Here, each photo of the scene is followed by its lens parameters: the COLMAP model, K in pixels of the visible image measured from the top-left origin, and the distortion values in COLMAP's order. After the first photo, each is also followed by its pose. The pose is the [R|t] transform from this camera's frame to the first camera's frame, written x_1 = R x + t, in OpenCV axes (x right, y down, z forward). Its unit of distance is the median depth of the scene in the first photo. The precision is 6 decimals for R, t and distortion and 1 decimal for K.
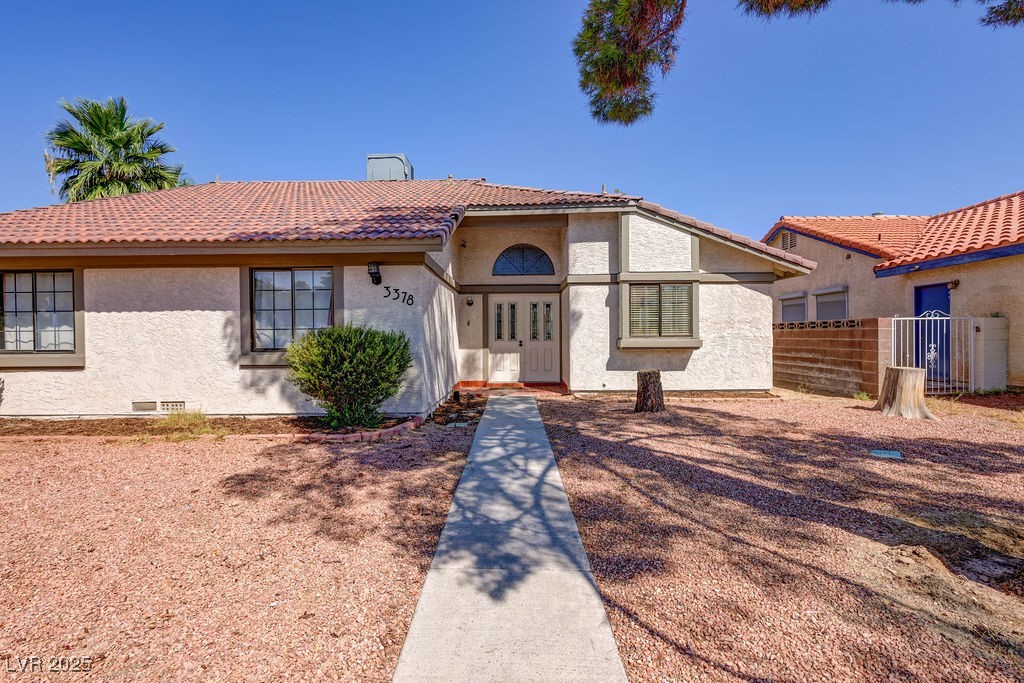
lens RADIAL K [[476.0, 0, 512.5], [0, 476.0, 344.2], [0, 0, 1]] dist [0.001554, 0.000548]
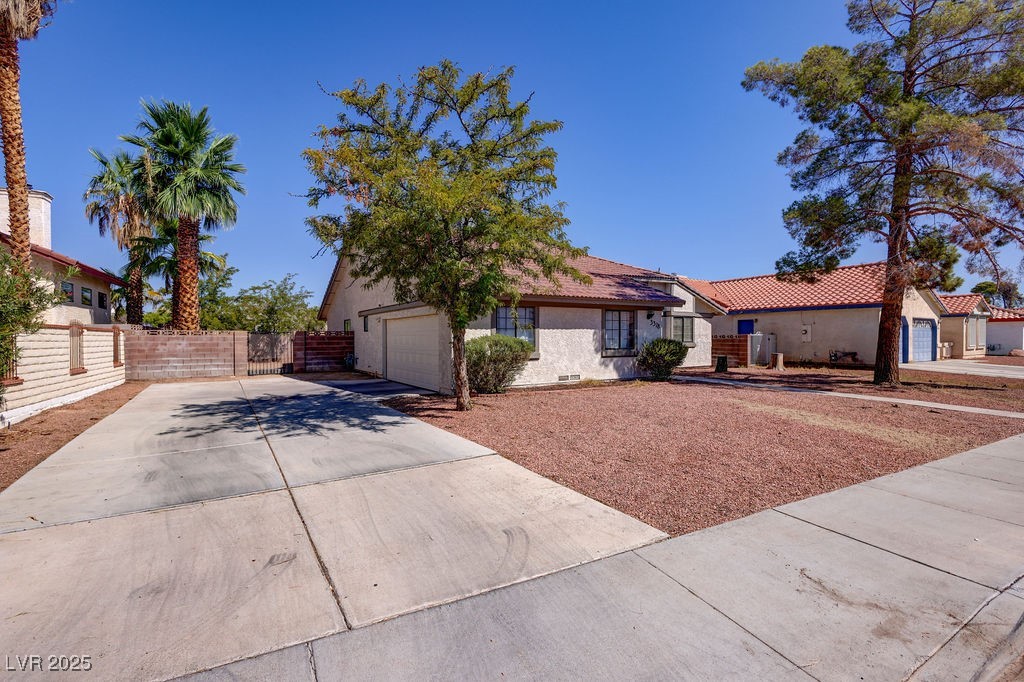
lens RADIAL K [[476.0, 0, 511.3], [0, 476.0, 344.2], [0, 0, 1]] dist [0.001554, 0.000548]
pose [[0.842906, -0.002504, 0.538054, -1.448829], [0.006965, 0.999956, -0.006257, 0.001707], [-0.538015, 0.009022, 0.842887, -0.380944]]
